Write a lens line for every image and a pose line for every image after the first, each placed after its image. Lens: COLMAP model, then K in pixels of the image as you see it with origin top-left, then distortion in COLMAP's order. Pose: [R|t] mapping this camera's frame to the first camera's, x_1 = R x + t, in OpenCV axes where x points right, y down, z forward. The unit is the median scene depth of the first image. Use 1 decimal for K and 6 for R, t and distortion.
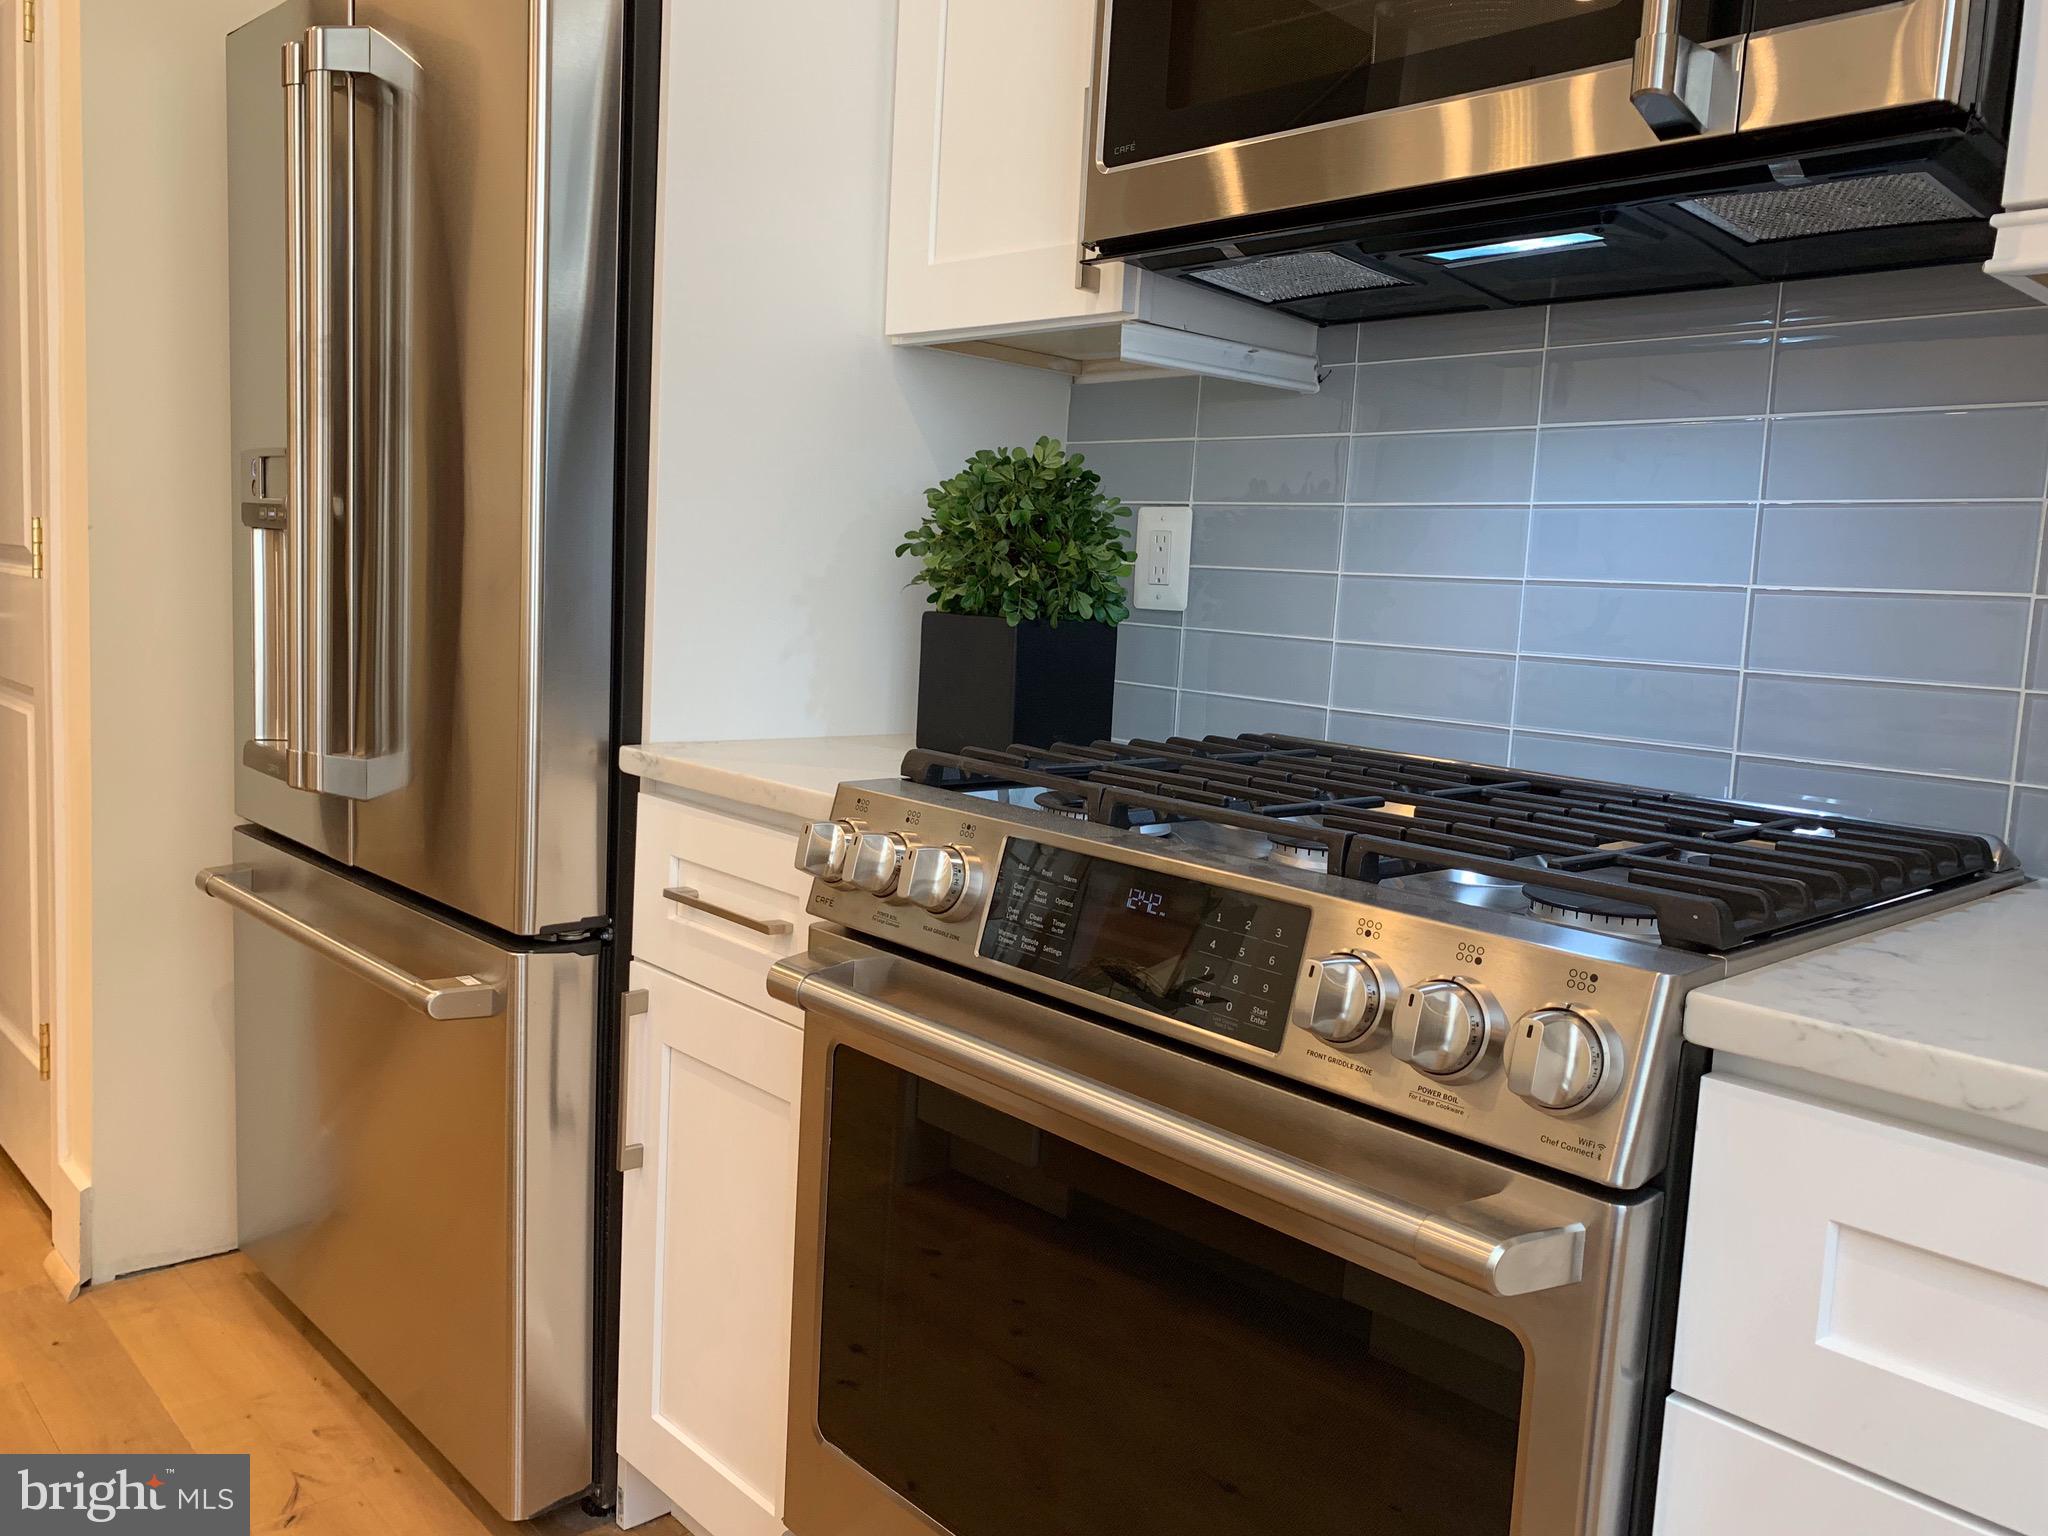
lens RADIAL K [[1564.1, 0, 1026.2], [0, 1564.1, 754.6], [0, 0, 1]] dist [0.048977, -0.055674]
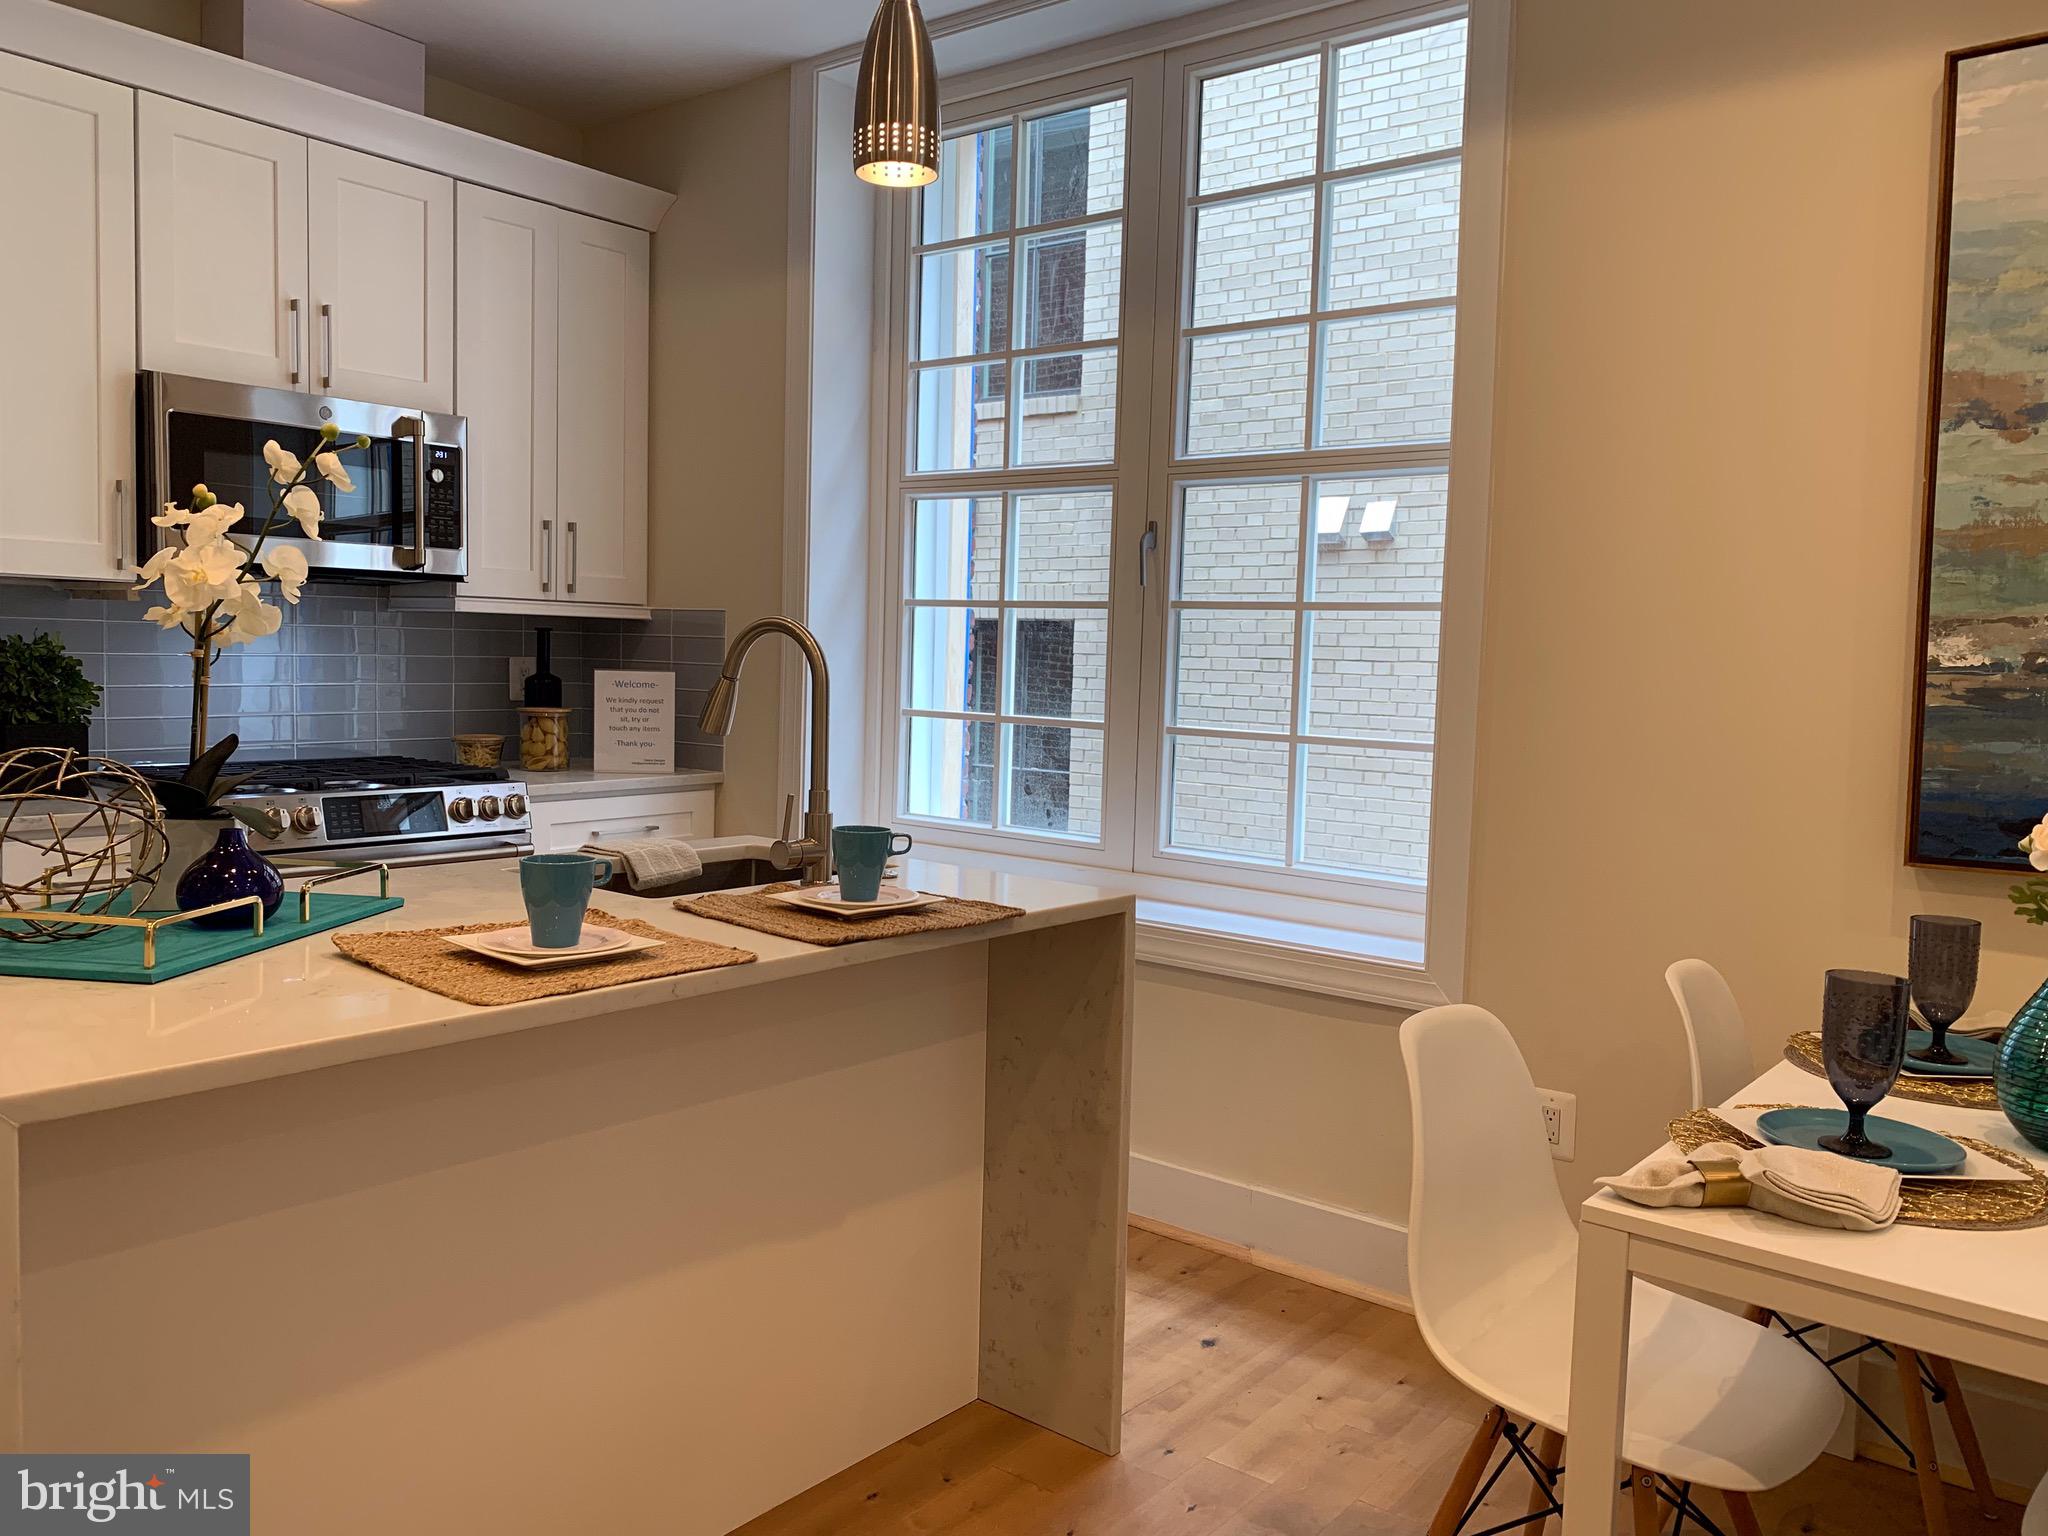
lens RADIAL K [[1564.1, 0, 1040.3], [0, 1564.1, 752.0], [0, 0, 1]] dist [0.048977, -0.055674]
pose [[-0.152261, -0.122810, 0.980681, -2.136701], [0.075930, 0.987864, 0.135498, -0.226294], [-0.985419, 0.095094, -0.141088, 0.079502]]
